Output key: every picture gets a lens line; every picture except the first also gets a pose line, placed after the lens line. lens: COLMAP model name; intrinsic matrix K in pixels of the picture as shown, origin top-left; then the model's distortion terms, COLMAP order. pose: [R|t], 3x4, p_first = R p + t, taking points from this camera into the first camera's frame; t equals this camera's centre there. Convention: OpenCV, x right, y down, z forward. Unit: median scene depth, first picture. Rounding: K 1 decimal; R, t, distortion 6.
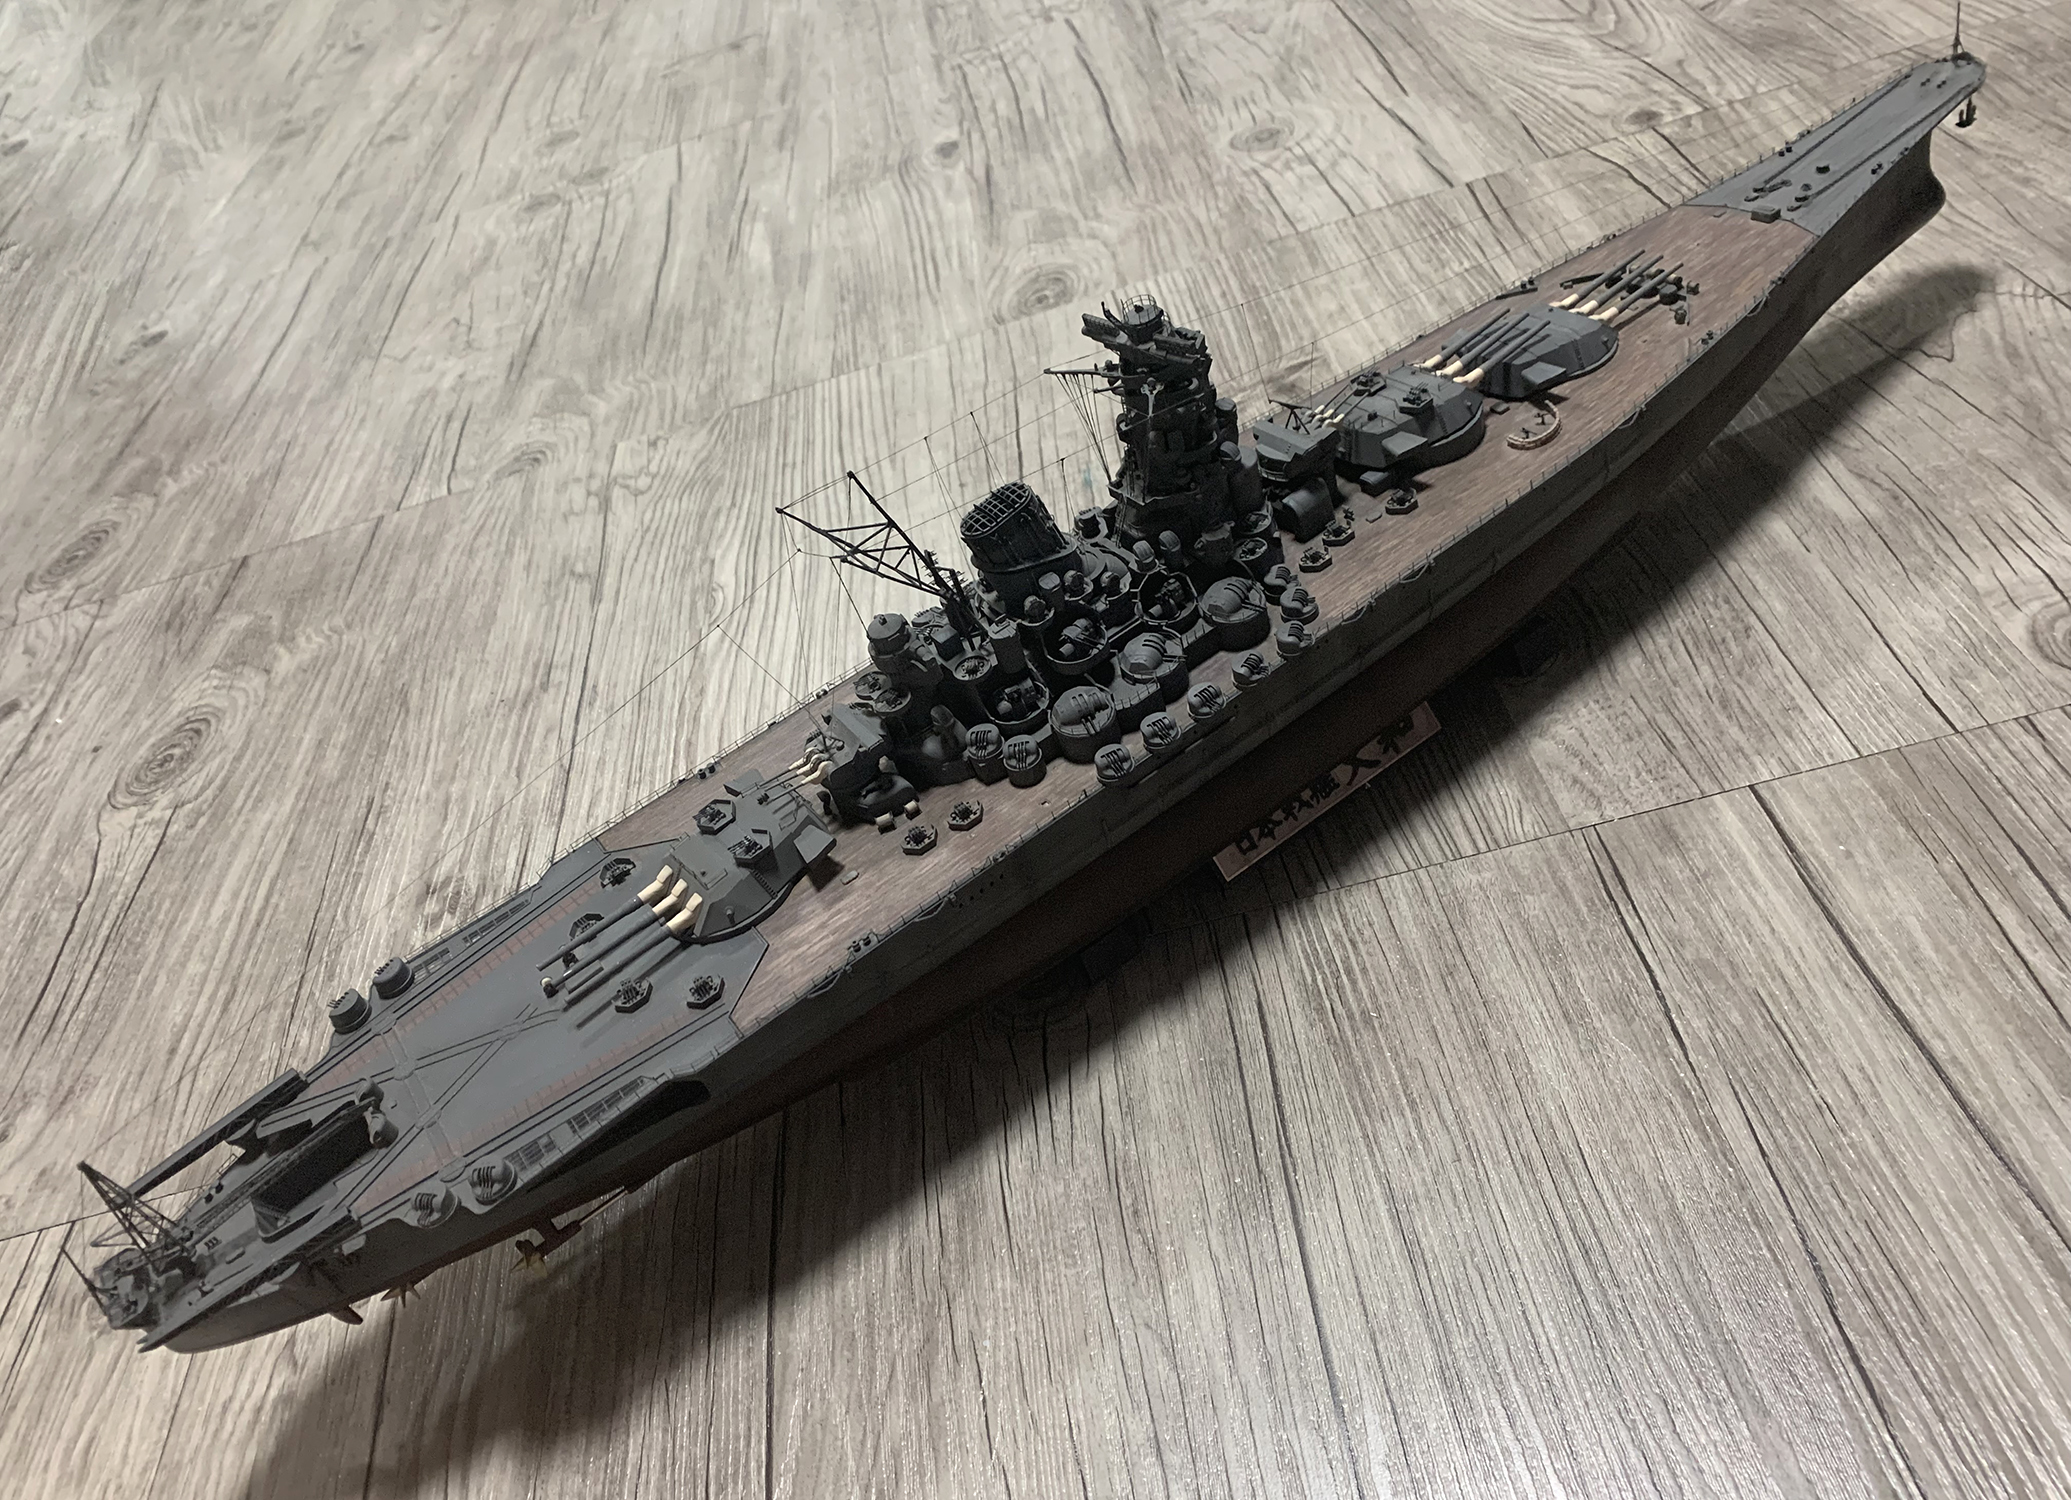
lens RADIAL K [[1626.6, 0, 1010.3], [0, 1626.6, 744.4], [0, 0, 1]] dist [0.027240, -0.032981]
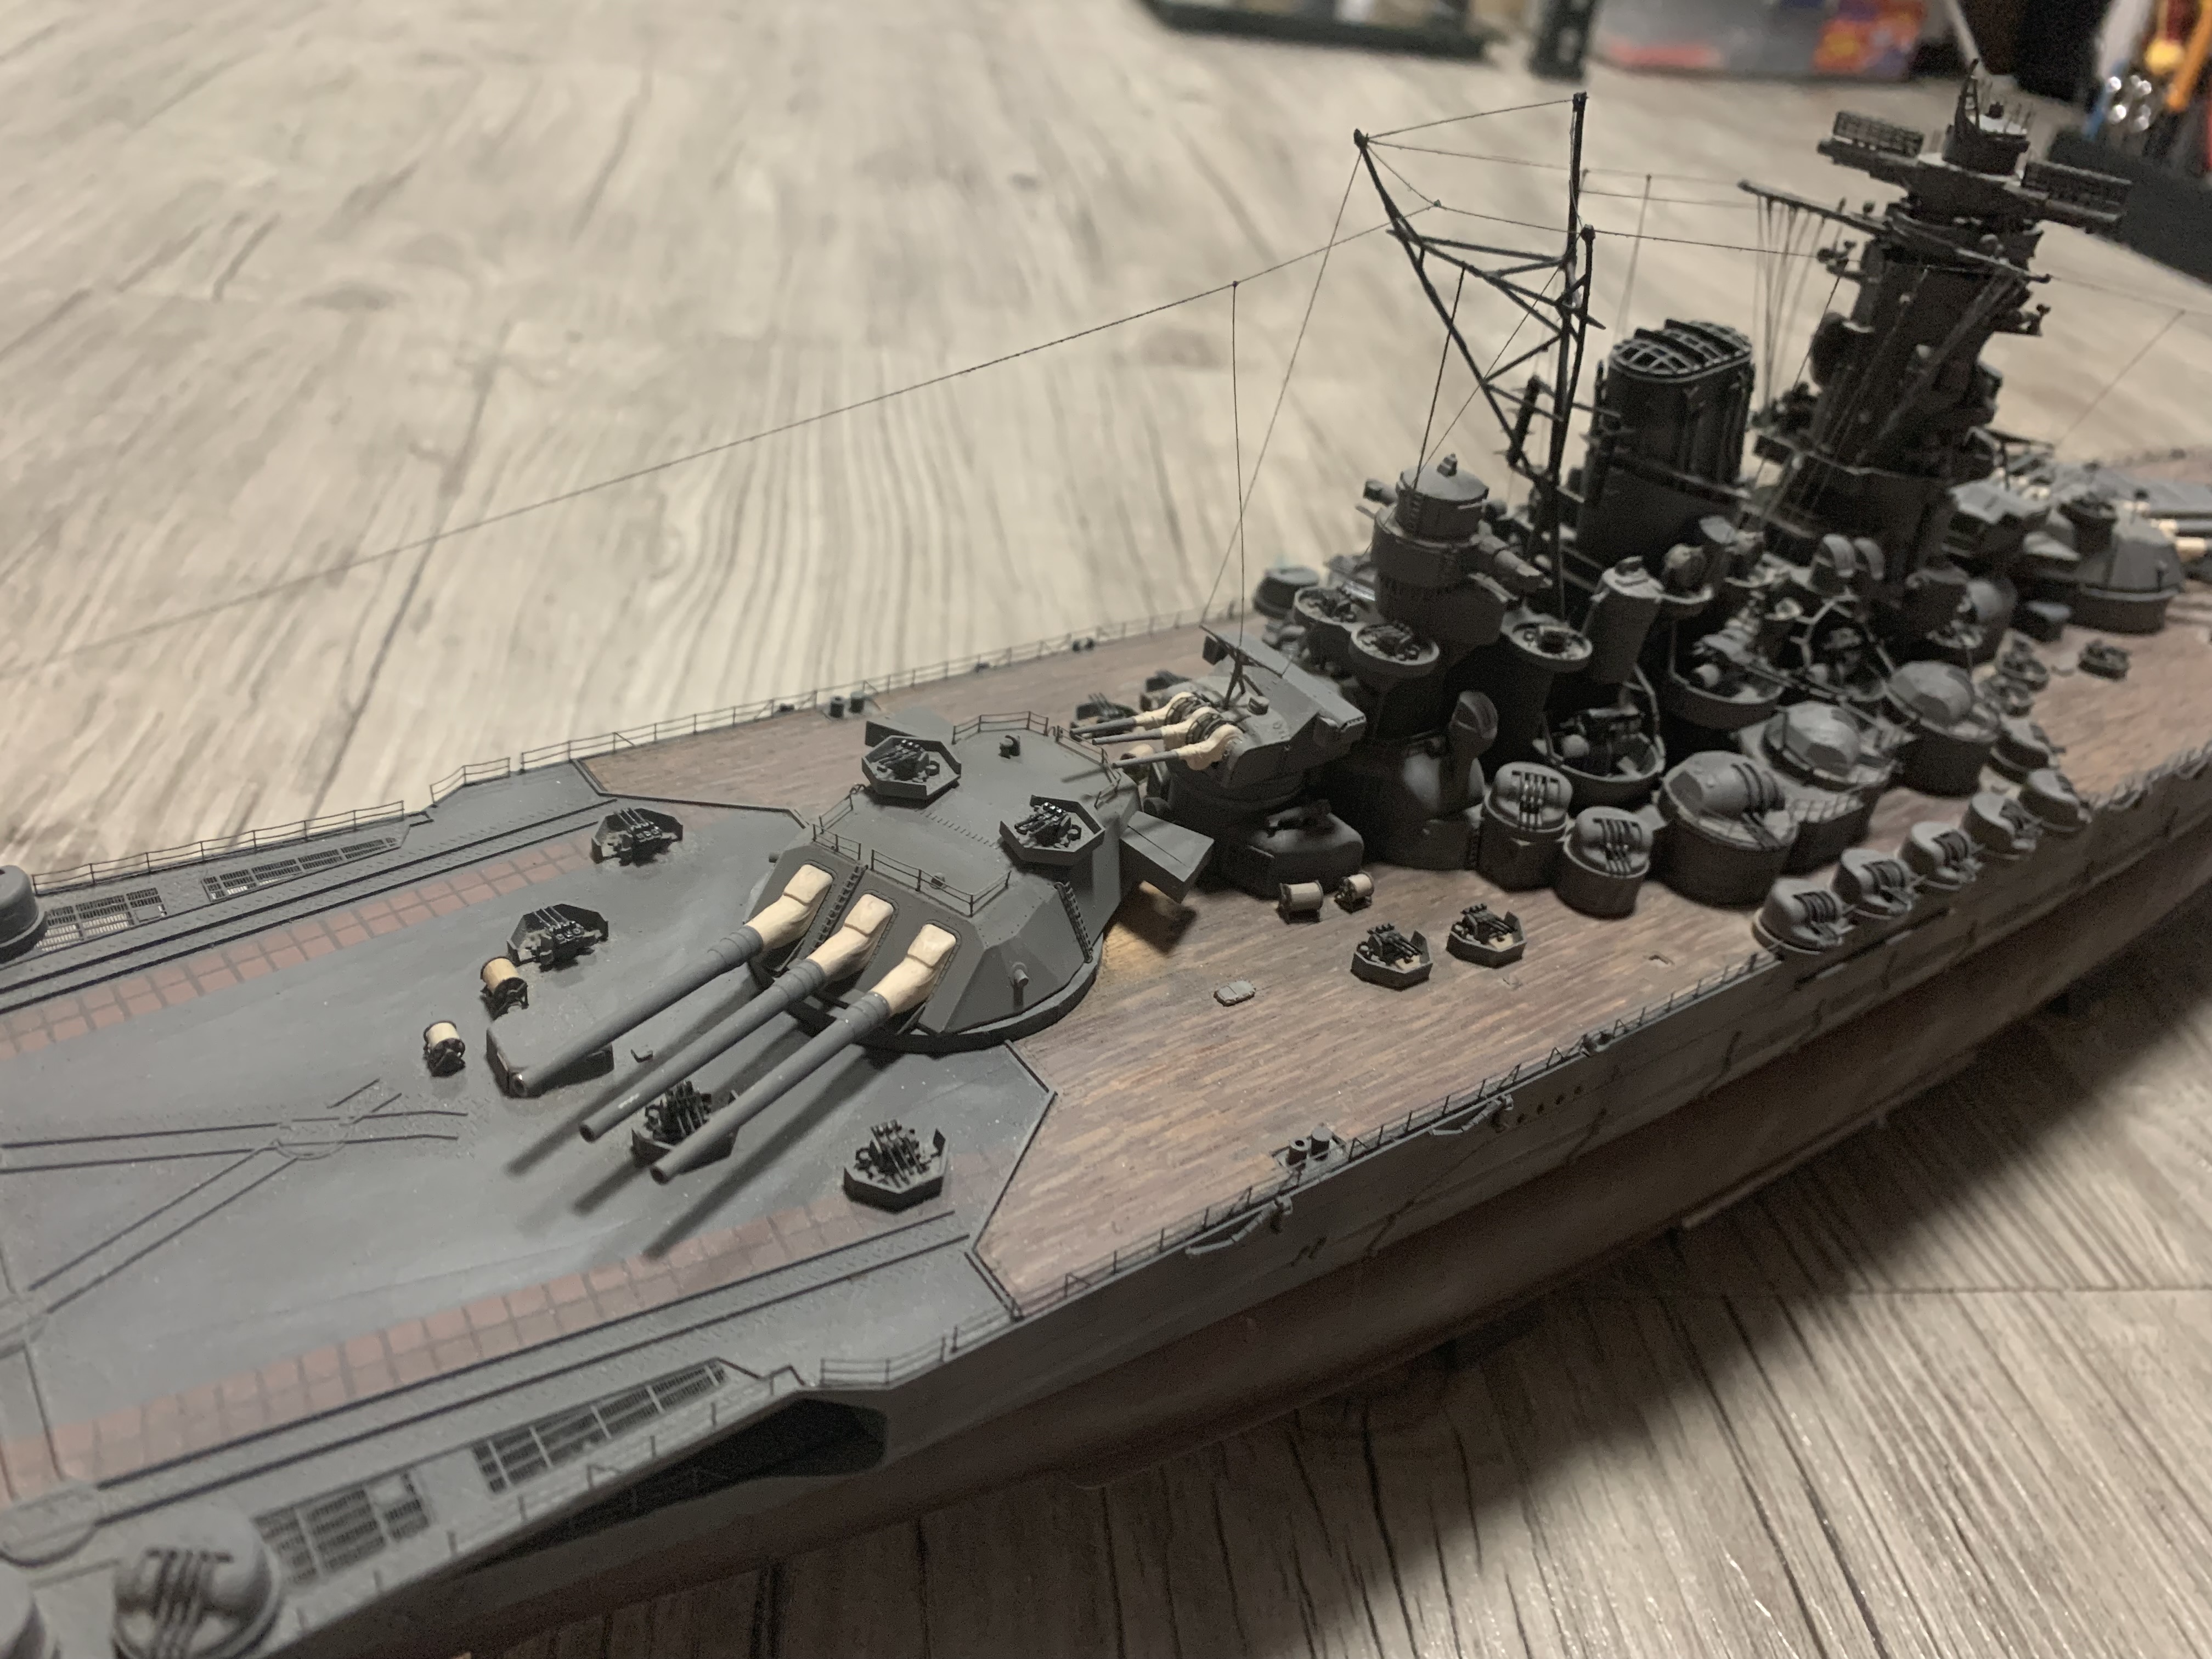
lens RADIAL K [[1749.9, 0, 1092.5], [0, 1749.9, 784.3], [0, 0, 1]] dist [0.013397, -0.012637]
pose [[0.922998, 0.310235, 0.227659, -0.239712], [-0.268512, 0.943030, -0.196456, 0.122712], [-0.275637, 0.120199, 0.953717, 0.531821]]
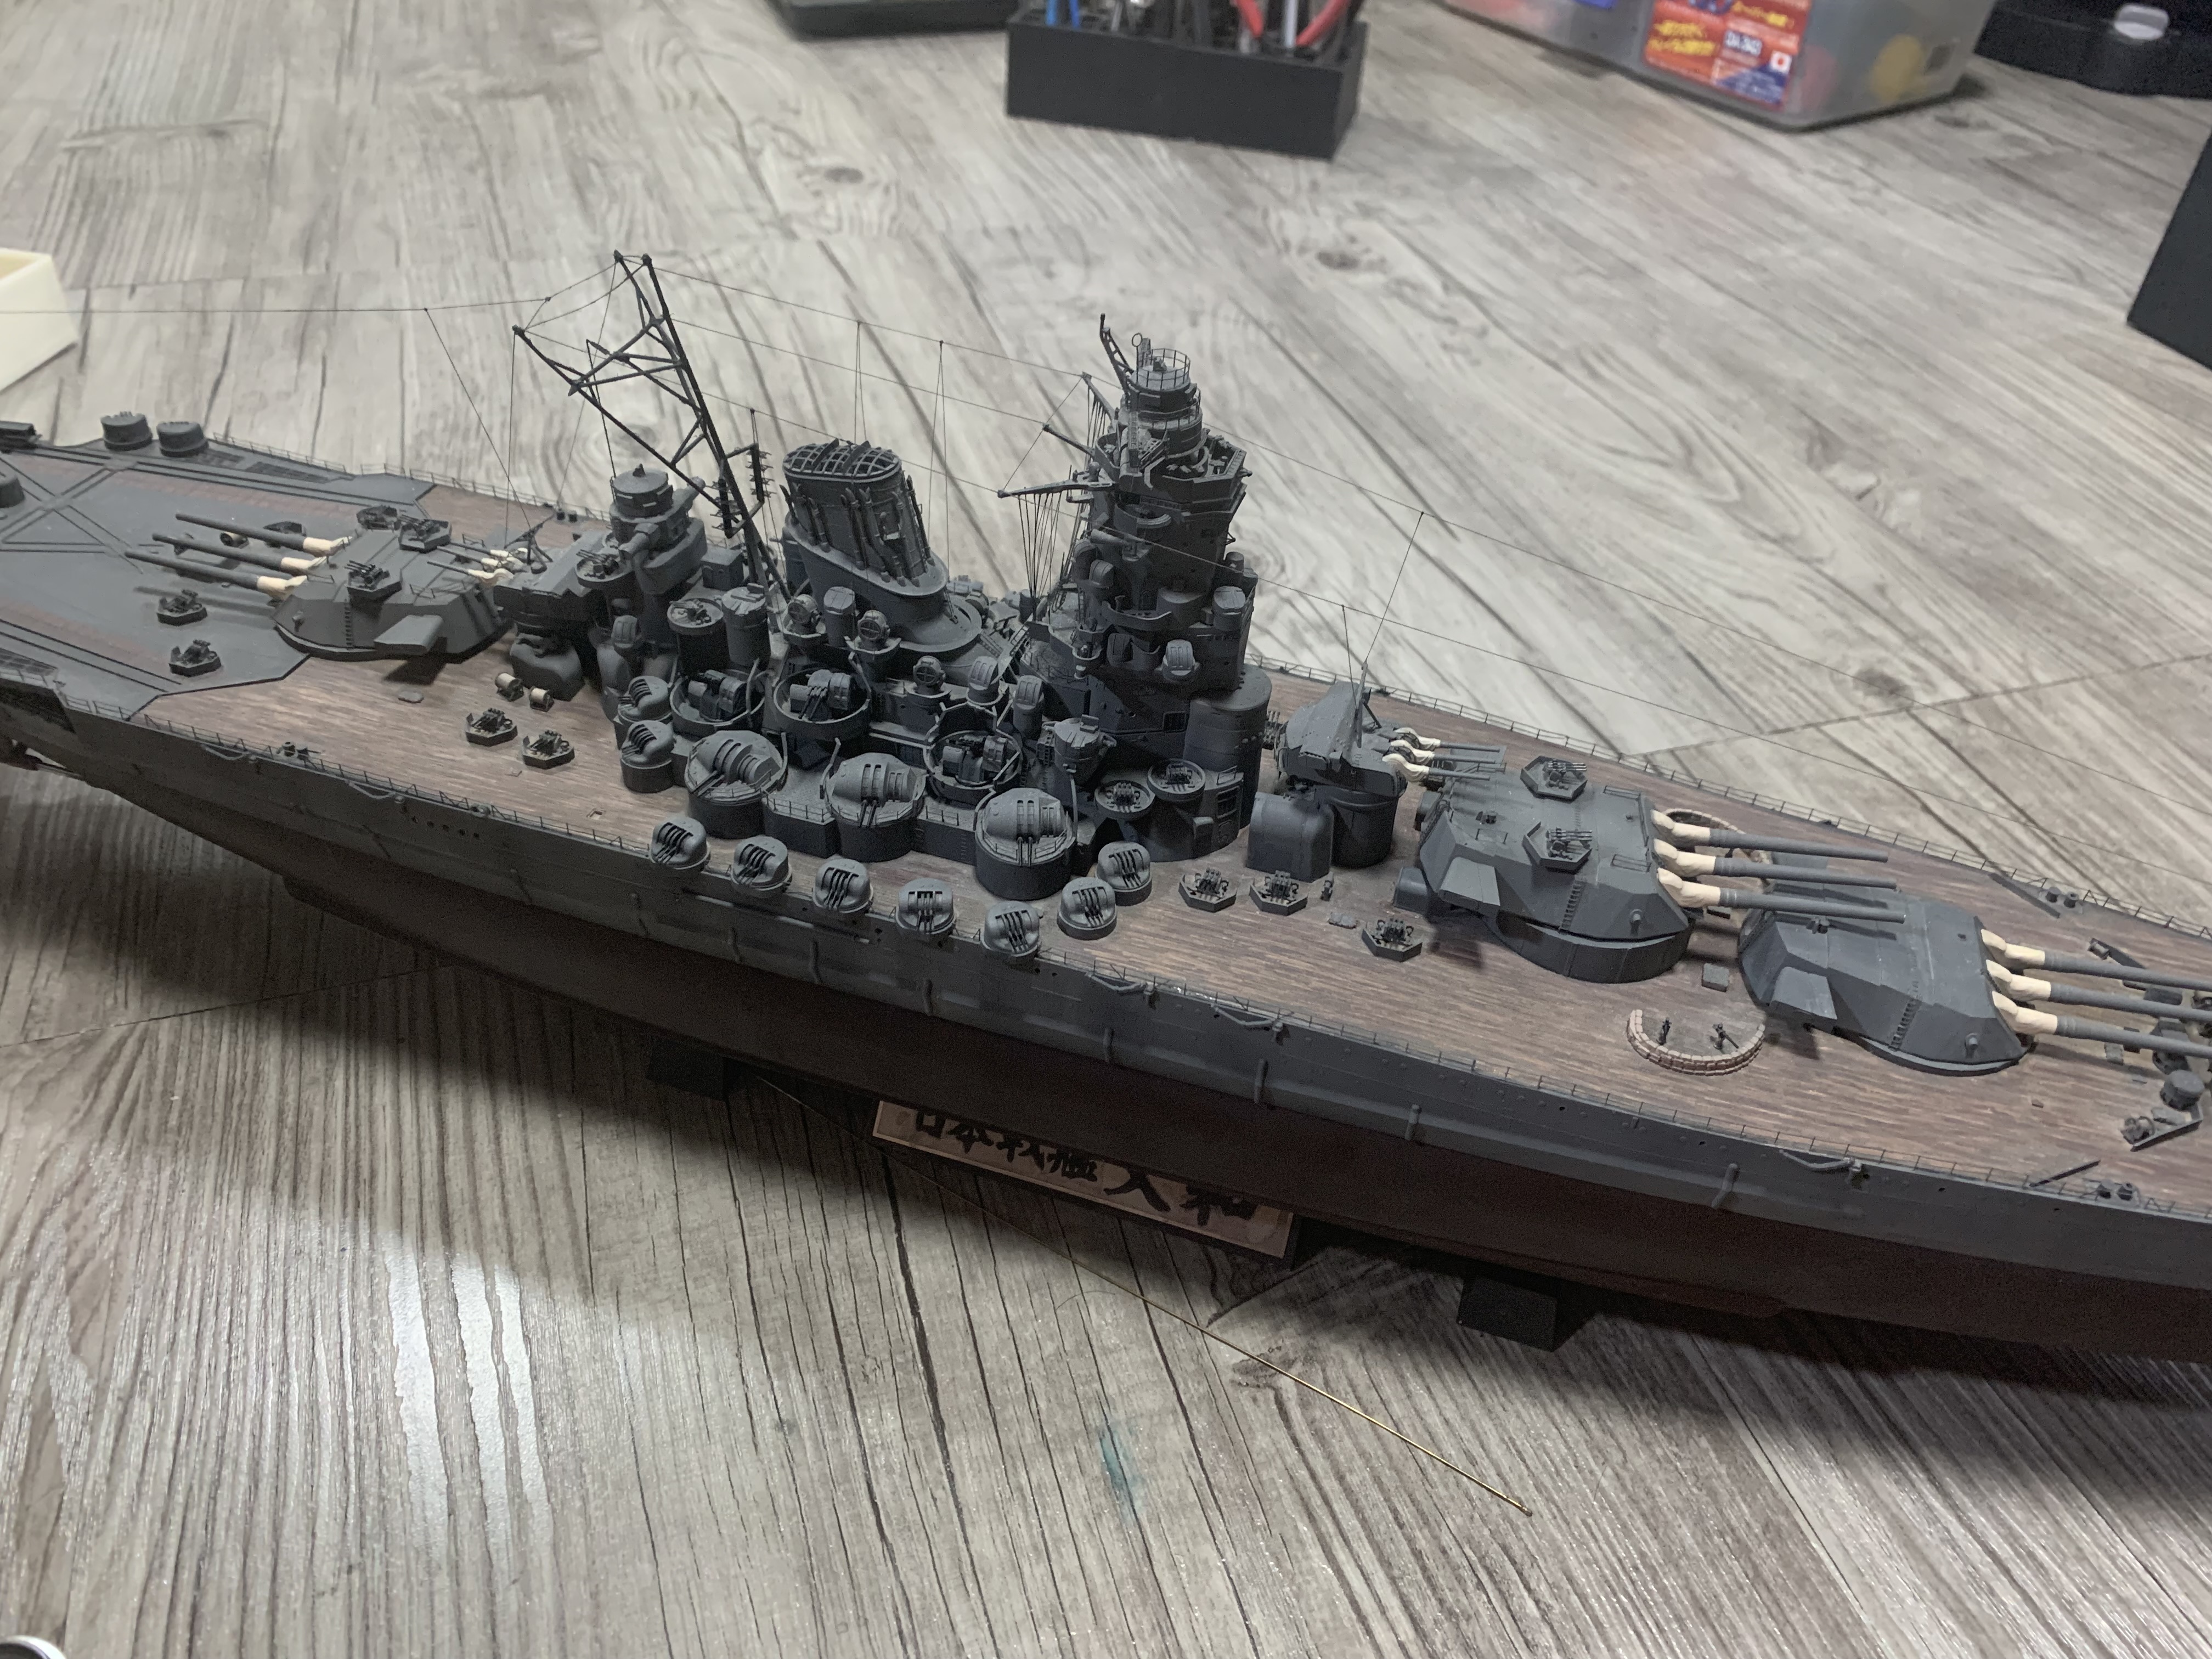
lens RADIAL K [[1749.9, 0, 1103.3], [0, 1749.9, 788.8], [0, 0, 1]] dist [0.013397, -0.012637]
pose [[0.581728, 0.704303, -0.406880, 0.422387], [-0.678979, 0.695914, 0.233861, -0.279001], [0.447862, 0.140220, 0.883039, 0.403163]]
